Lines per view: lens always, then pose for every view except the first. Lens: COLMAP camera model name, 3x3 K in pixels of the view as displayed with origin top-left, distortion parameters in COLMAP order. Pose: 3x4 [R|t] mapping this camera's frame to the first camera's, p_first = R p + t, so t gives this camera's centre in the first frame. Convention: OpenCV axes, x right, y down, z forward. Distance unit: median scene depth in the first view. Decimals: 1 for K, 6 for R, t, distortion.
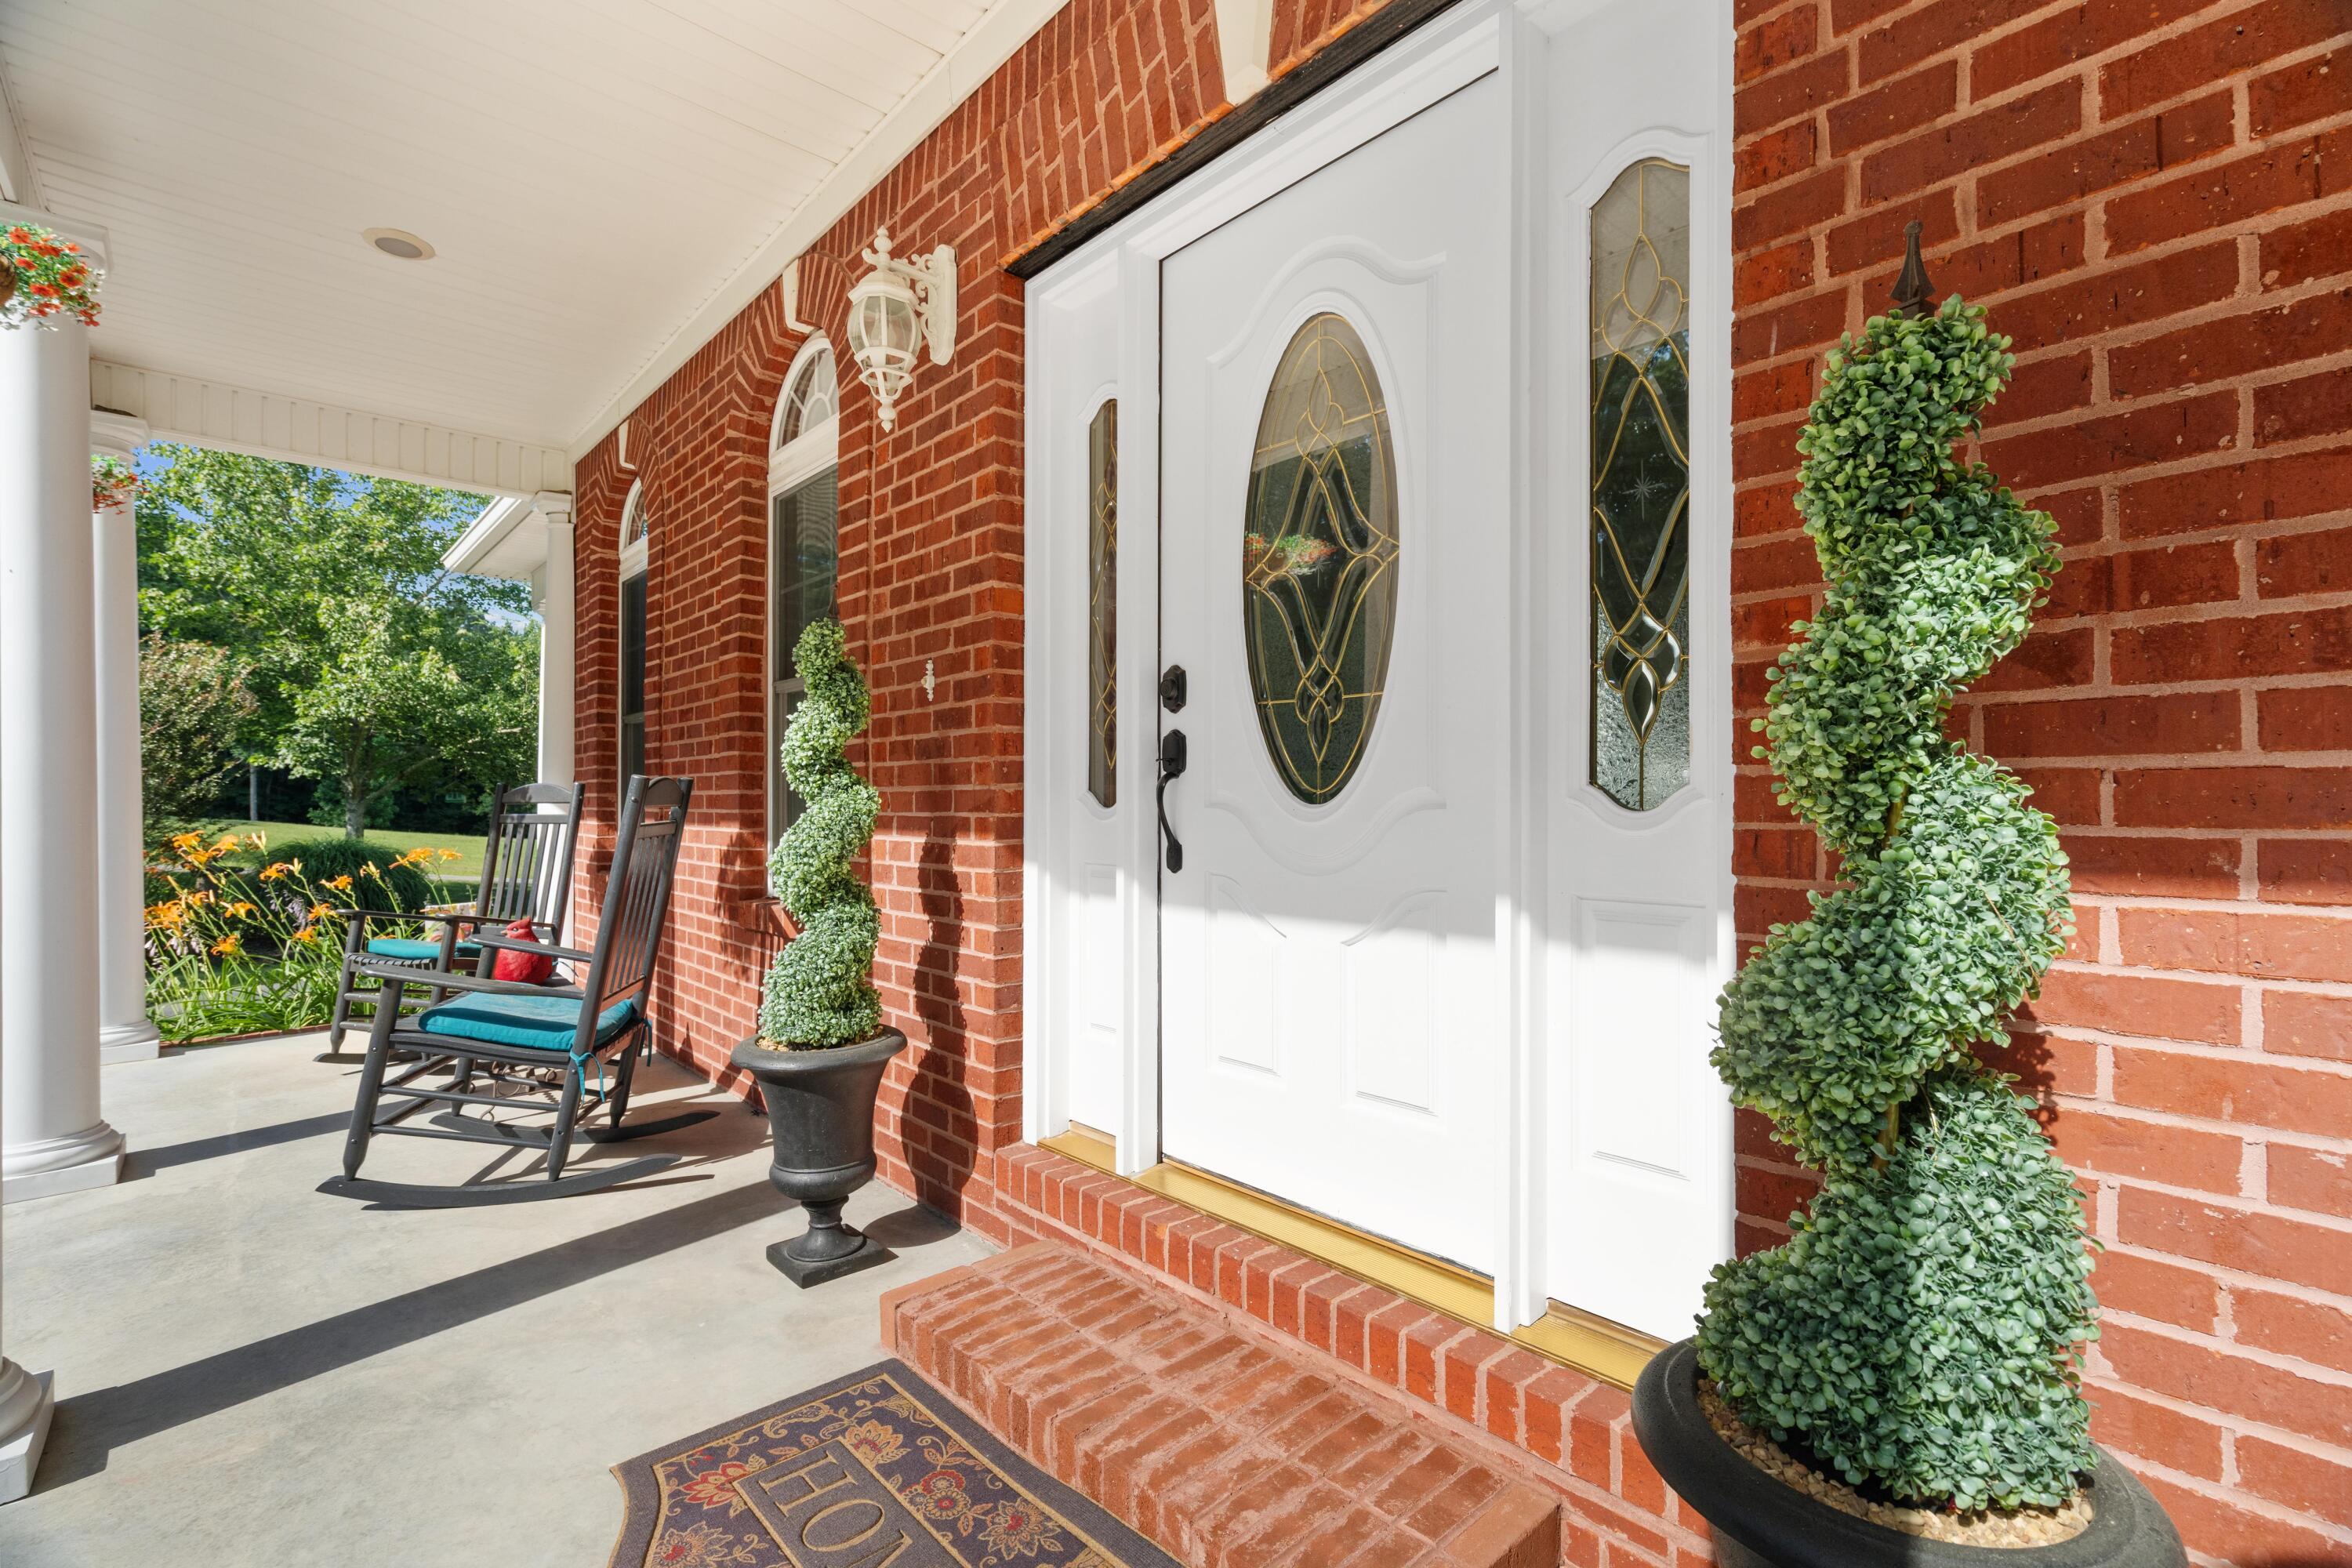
lens RADIAL K [[1063.1, 0, 1176.0], [0, 1063.1, 784.0], [0, 0, 1]] dist [0.001129, 0.000450]
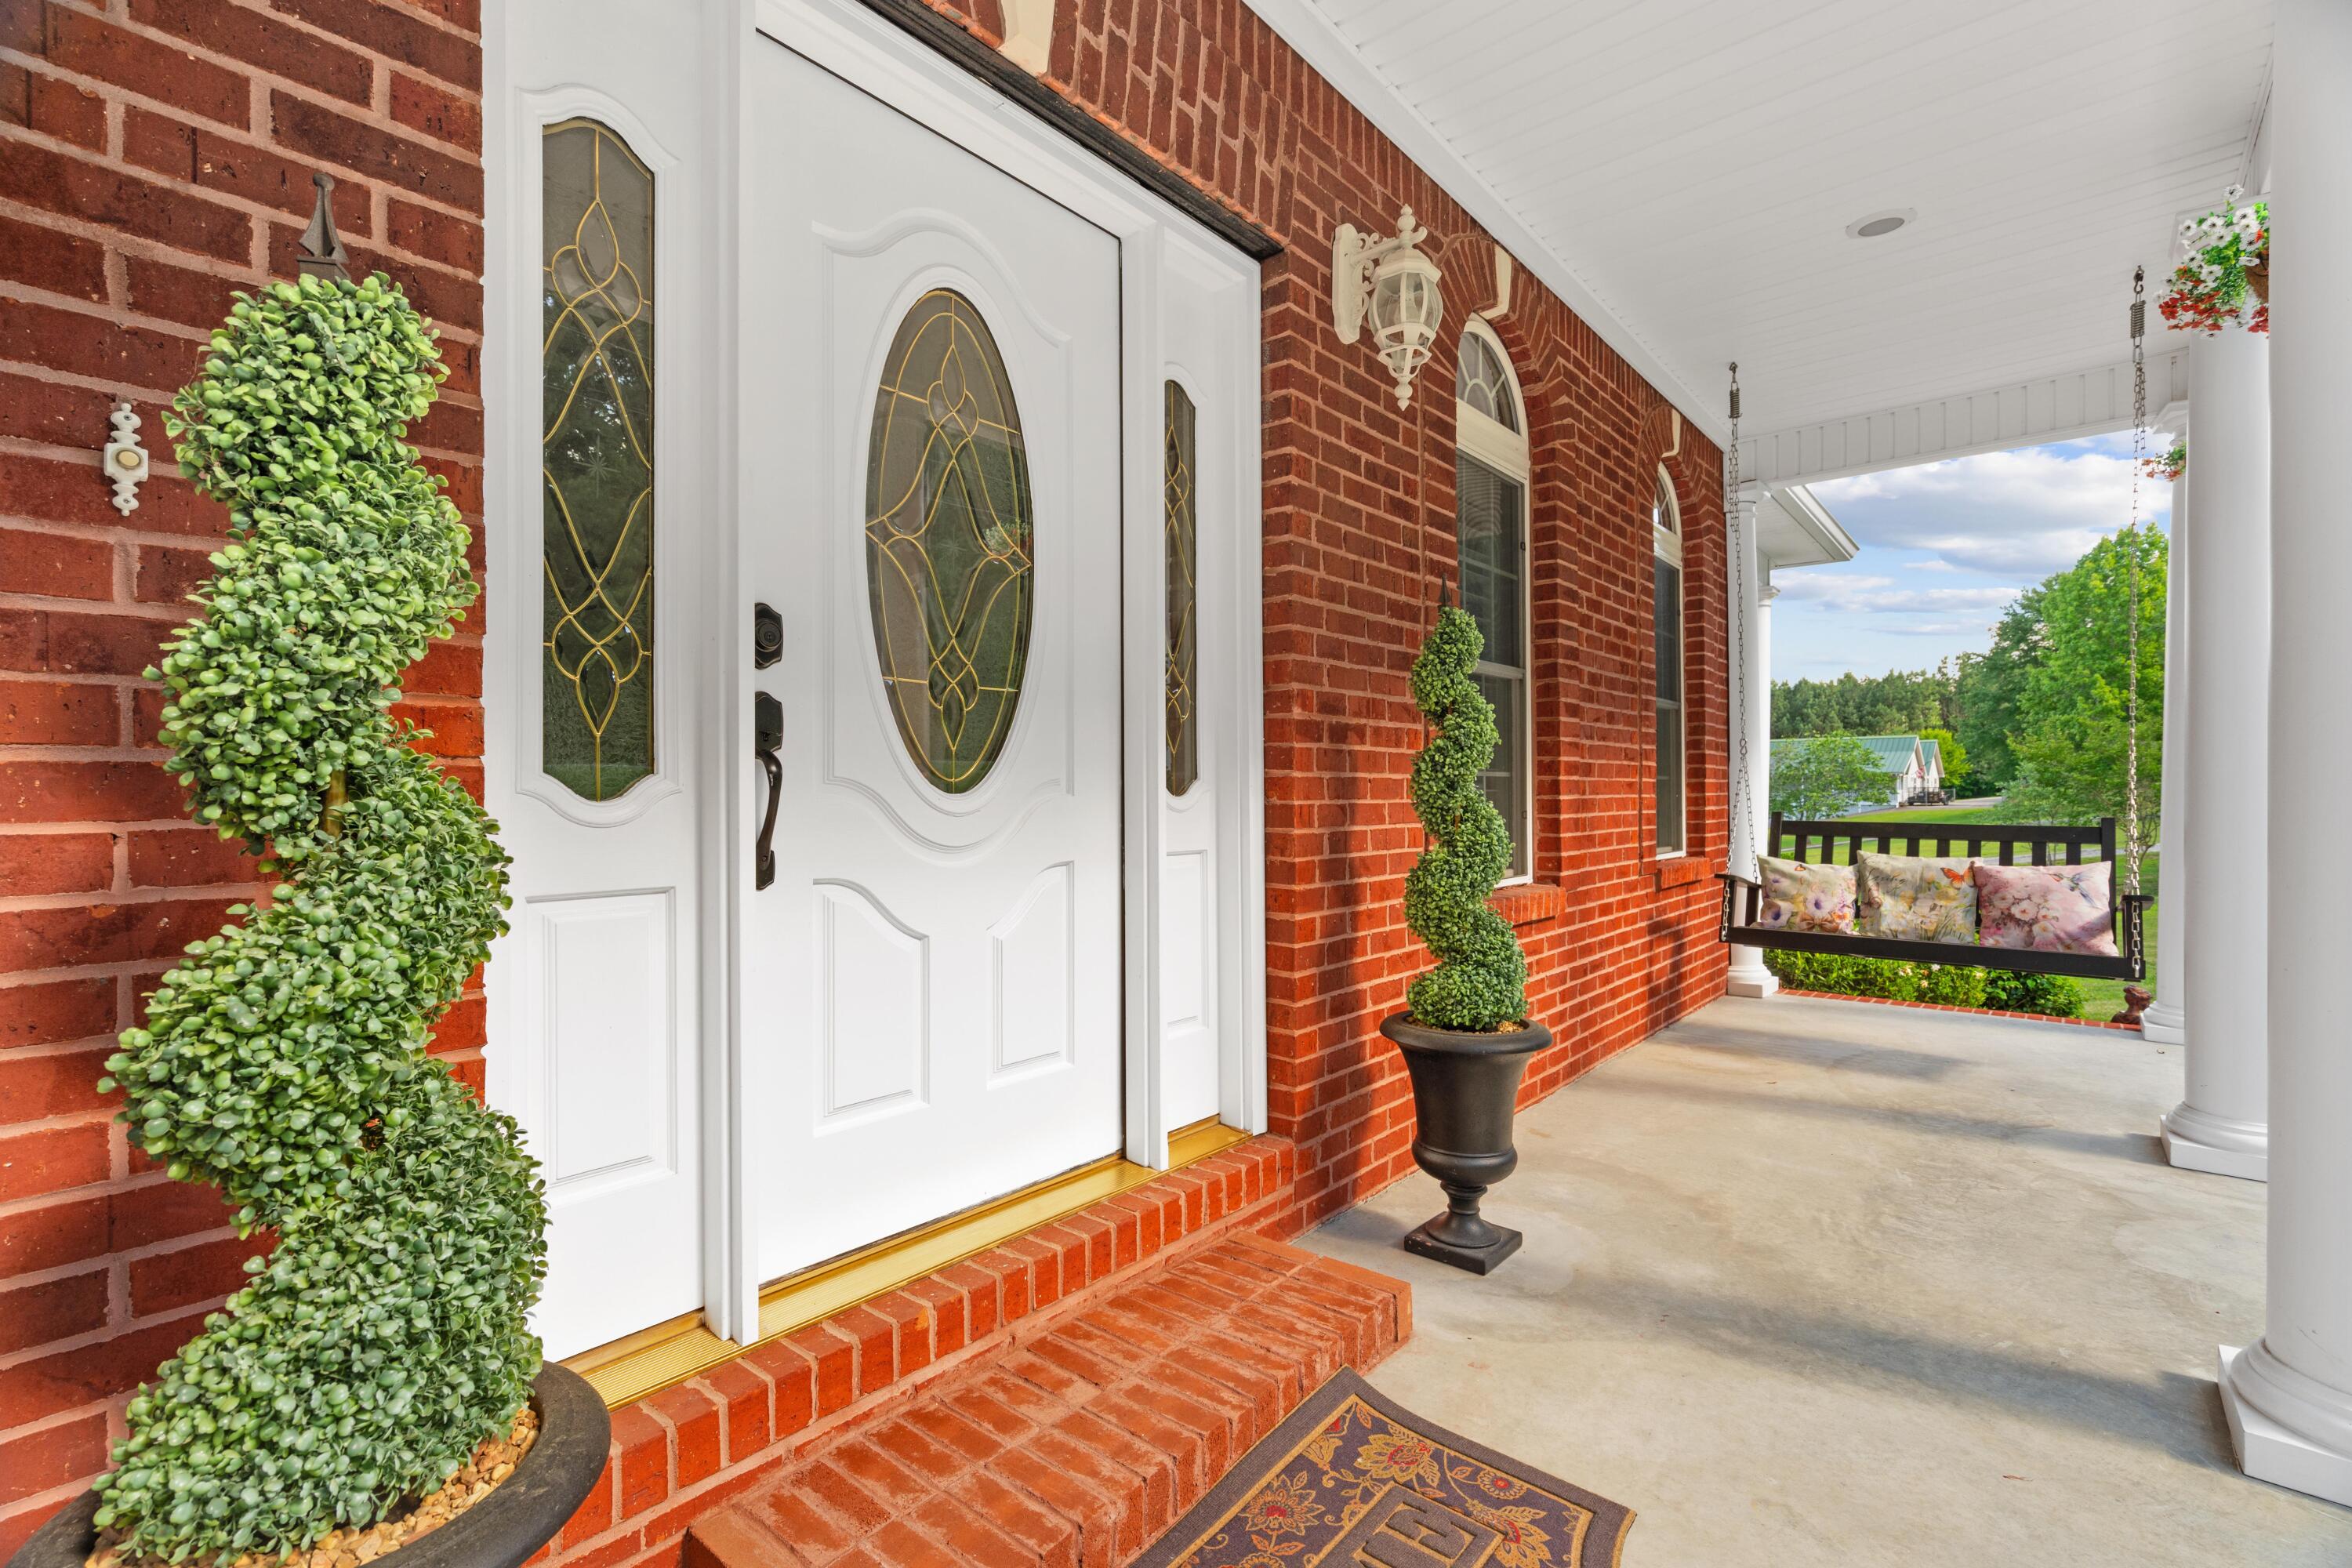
lens RADIAL K [[1058.7, 0, 1175.0], [0, 1058.7, 773.8], [0, 0, 1]] dist [-0.000185, -0.000231]
pose [[-0.131565, 0.017257, 0.991157, -0.907493], [-0.013497, 0.999725, -0.019198, 0.017908], [-0.991216, -0.015903, -0.131296, 0.987225]]
